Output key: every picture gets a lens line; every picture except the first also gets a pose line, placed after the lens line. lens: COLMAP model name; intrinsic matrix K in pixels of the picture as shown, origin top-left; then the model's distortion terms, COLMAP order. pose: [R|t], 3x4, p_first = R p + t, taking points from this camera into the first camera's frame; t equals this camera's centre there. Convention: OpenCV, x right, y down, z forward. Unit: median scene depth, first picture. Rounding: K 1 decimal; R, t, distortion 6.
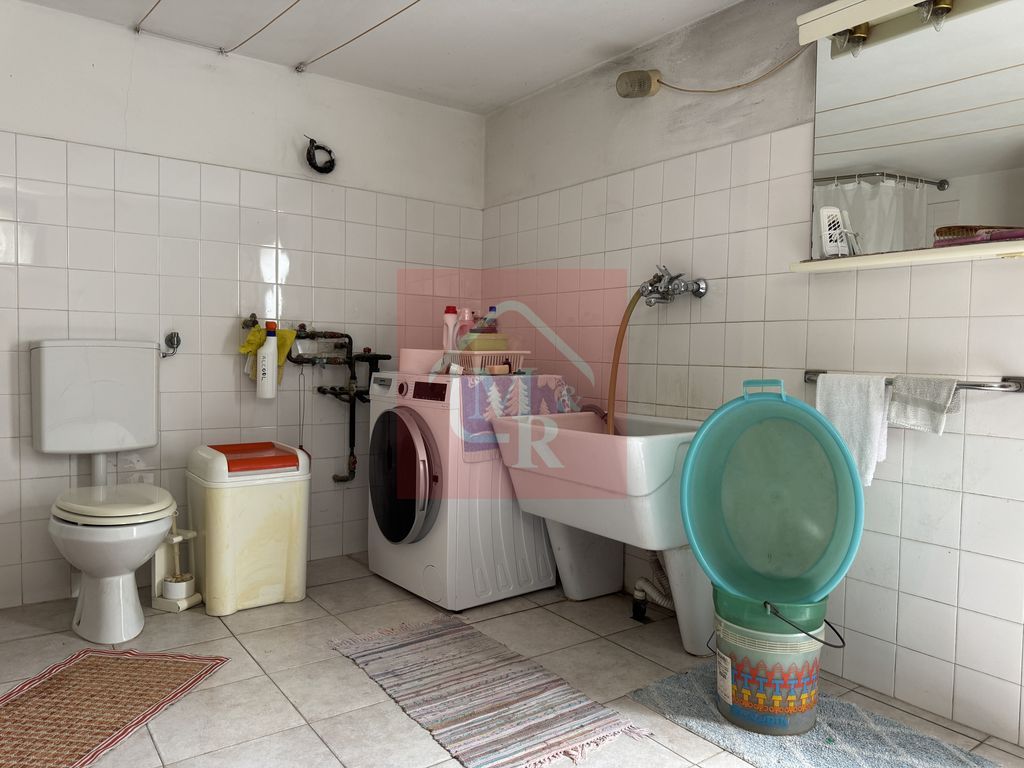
lens RADIAL K [[716.6, 0, 506.3], [0, 716.6, 383.5], [0, 0, 1]] dist [0.099132, -0.172701]
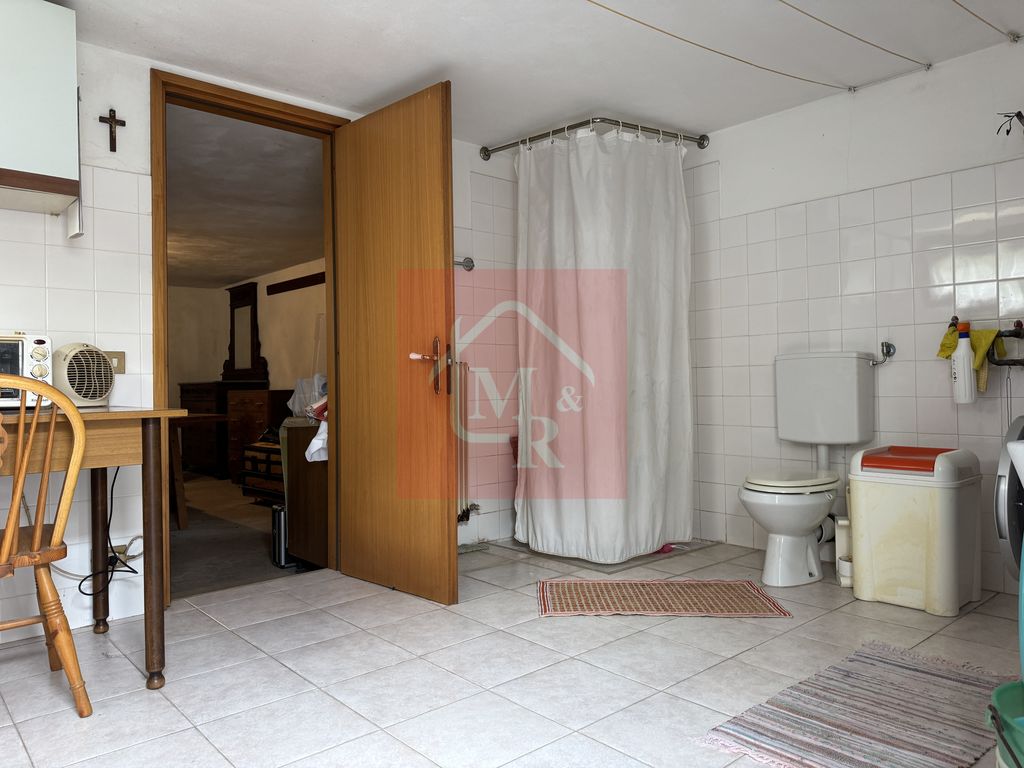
lens RADIAL K [[722.6, 0, 511.4], [0, 722.6, 379.3], [0, 0, 1]] dist [0.047151, -0.064563]
pose [[0.098503, -0.025323, -0.994814, 0.693886], [-0.024570, 0.999310, -0.027870, 0.036705], [0.994833, 0.027188, 0.097813, 0.389485]]
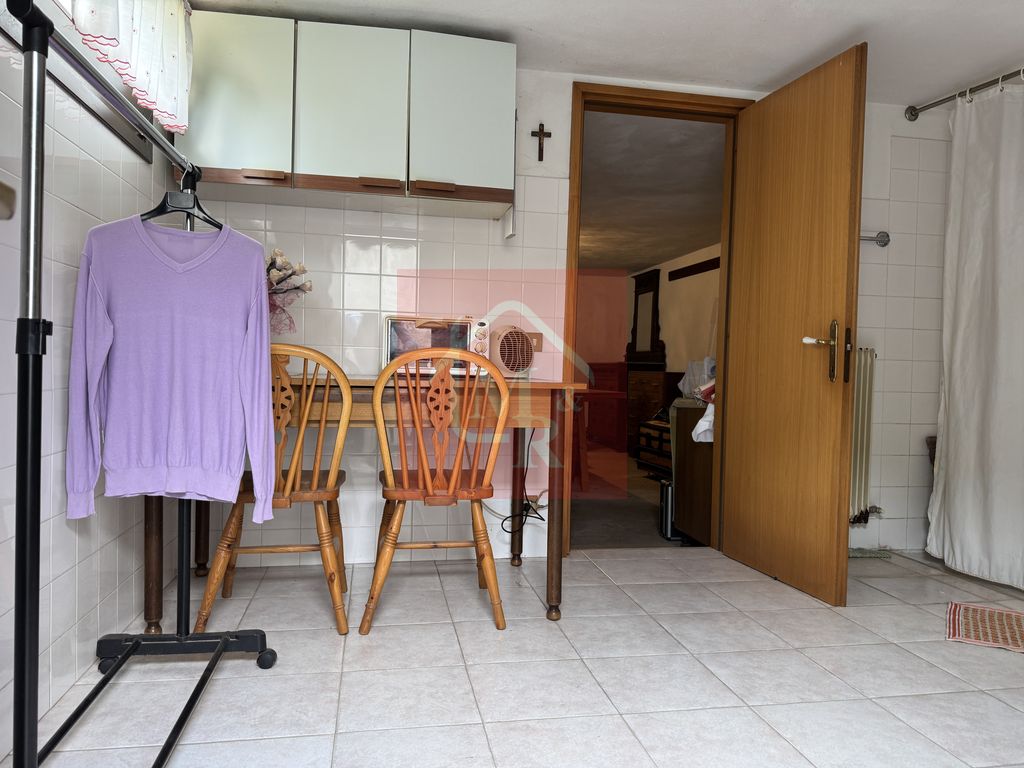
lens RADIAL K [[722.6, 0, 511.4], [0, 722.6, 379.3], [0, 0, 1]] dist [0.047151, -0.064563]
pose [[-0.424374, -0.012249, -0.905404, 0.723115], [-0.069267, 0.997418, 0.018973, 0.040012], [0.902834, 0.070767, -0.424126, 0.412629]]
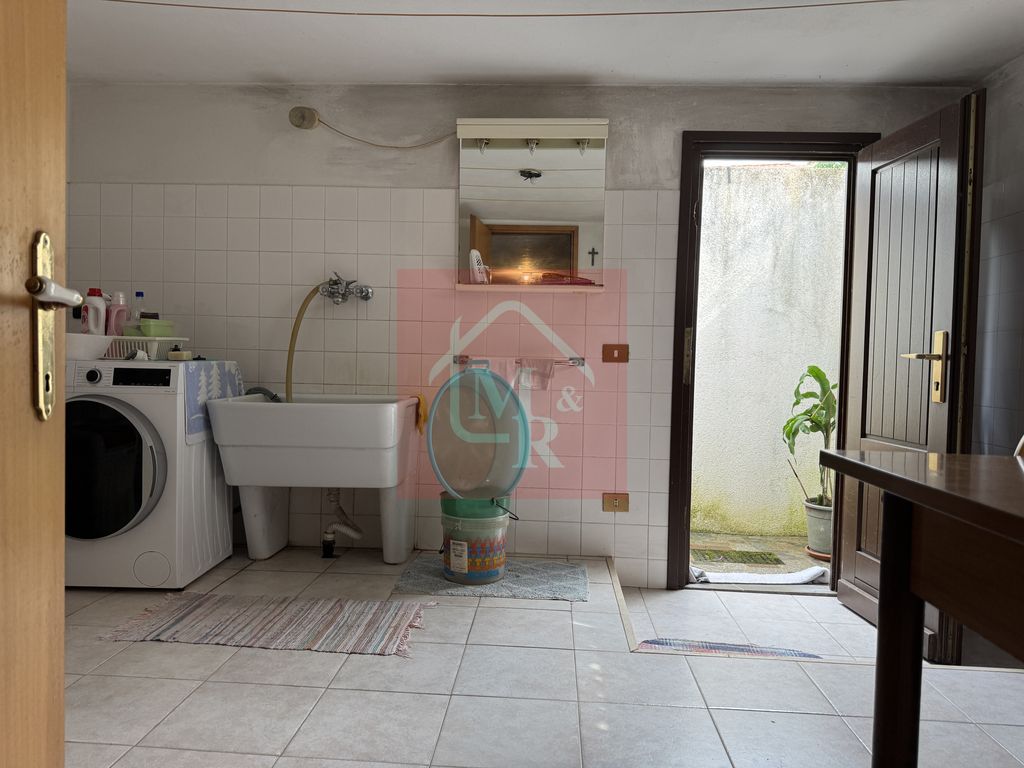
lens RADIAL K [[716.6, 0, 506.3], [0, 716.6, 383.5], [0, 0, 1]] dist [0.099132, -0.172701]
pose [[0.638602, -0.030222, 0.768943, -0.614617], [0.021857, 0.999538, 0.021133, 0.010353], [-0.769227, 0.003312, 0.638968, -0.026951]]
